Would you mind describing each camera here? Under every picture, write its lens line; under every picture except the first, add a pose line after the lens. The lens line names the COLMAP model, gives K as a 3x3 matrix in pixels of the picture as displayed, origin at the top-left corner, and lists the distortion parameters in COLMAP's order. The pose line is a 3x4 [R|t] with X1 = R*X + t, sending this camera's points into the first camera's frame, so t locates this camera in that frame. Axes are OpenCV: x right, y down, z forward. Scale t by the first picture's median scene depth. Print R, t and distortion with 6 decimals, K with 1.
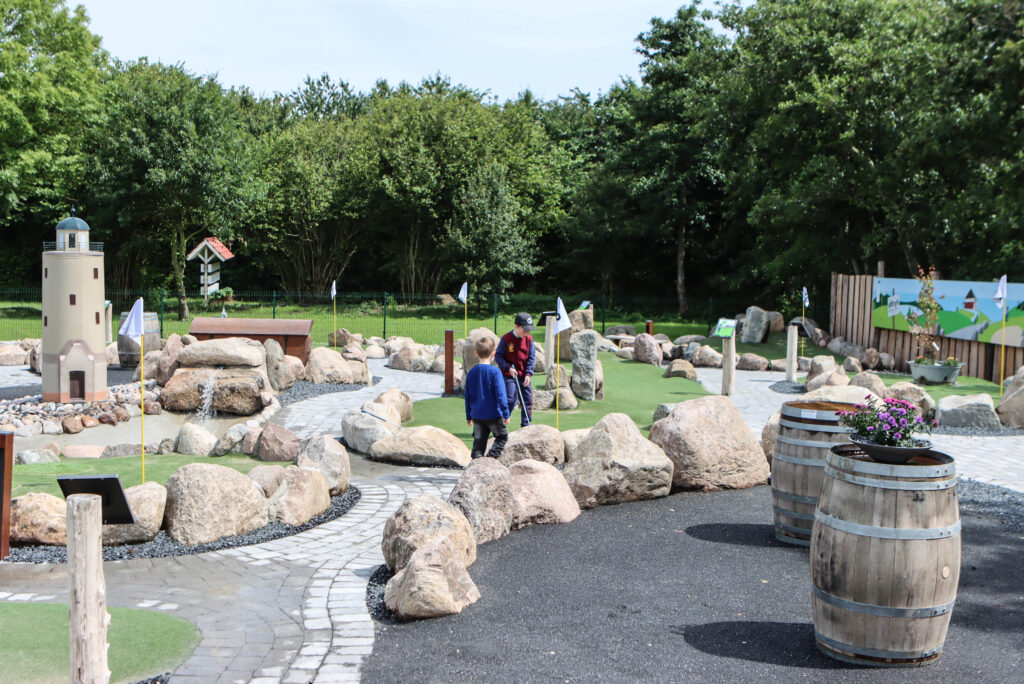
lens RADIAL K [[1338.2, 0, 519.1], [0, 1338.2, 338.9], [0, 0, 1]] dist [-0.066513, 0.000000]
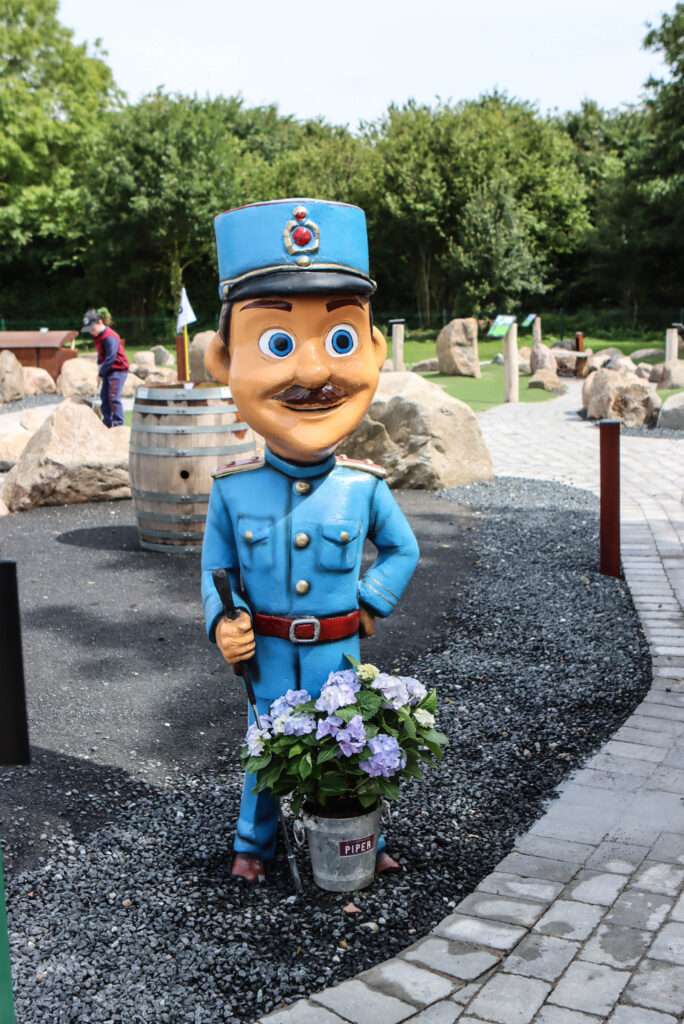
lens RADIAL K [[1338.2, 0, 401.5], [0, 1338.2, 541.2], [0, 0, 1]] dist [-0.066513, 0.000000]
pose [[0.974656, 0.006253, -0.223622, 0.133775], [0.021010, 0.992633, 0.119327, 0.012272], [0.222721, -0.121001, 0.967344, 0.049469]]
